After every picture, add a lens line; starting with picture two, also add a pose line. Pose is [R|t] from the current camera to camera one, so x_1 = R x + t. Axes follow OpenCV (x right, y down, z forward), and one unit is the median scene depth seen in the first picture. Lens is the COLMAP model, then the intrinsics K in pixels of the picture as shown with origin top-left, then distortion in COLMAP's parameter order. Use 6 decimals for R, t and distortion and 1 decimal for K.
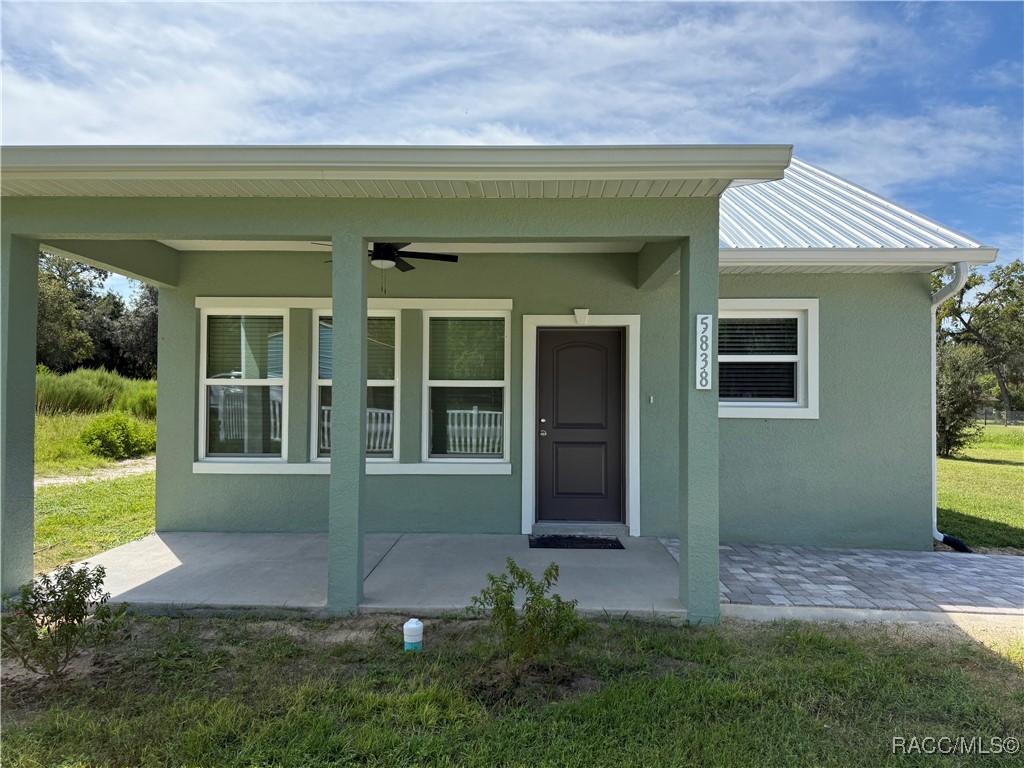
lens RADIAL K [[706.0, 0, 512.0], [0, 706.0, 384.0], [0, 0, 1]] dist [0.001854, 0.000708]
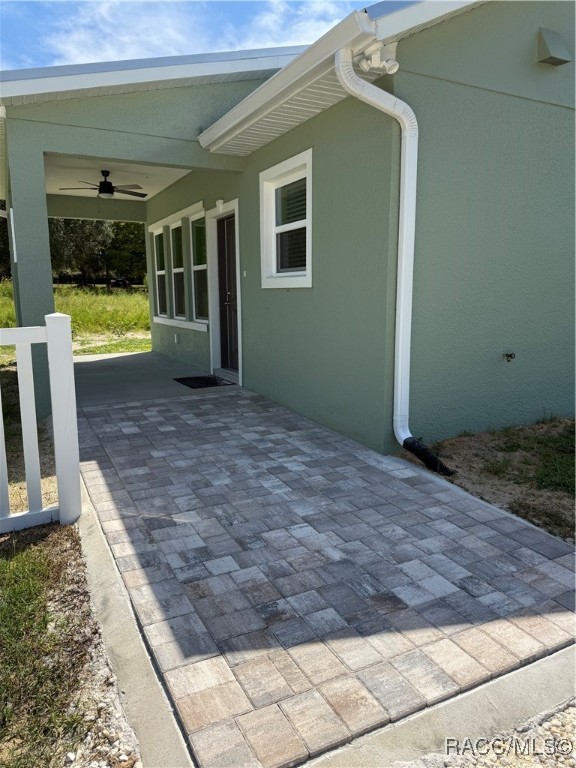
lens RADIAL K [[530.9, 0, 289.4], [0, 530.9, 396.8], [0, 0, 1]] dist [0.030667, -0.000691]
pose [[0.499968, 0.158517, -0.851413, 0.996364], [0.024197, 0.980166, 0.196698, 0.049650], [0.865706, -0.118945, 0.486216, 0.590030]]
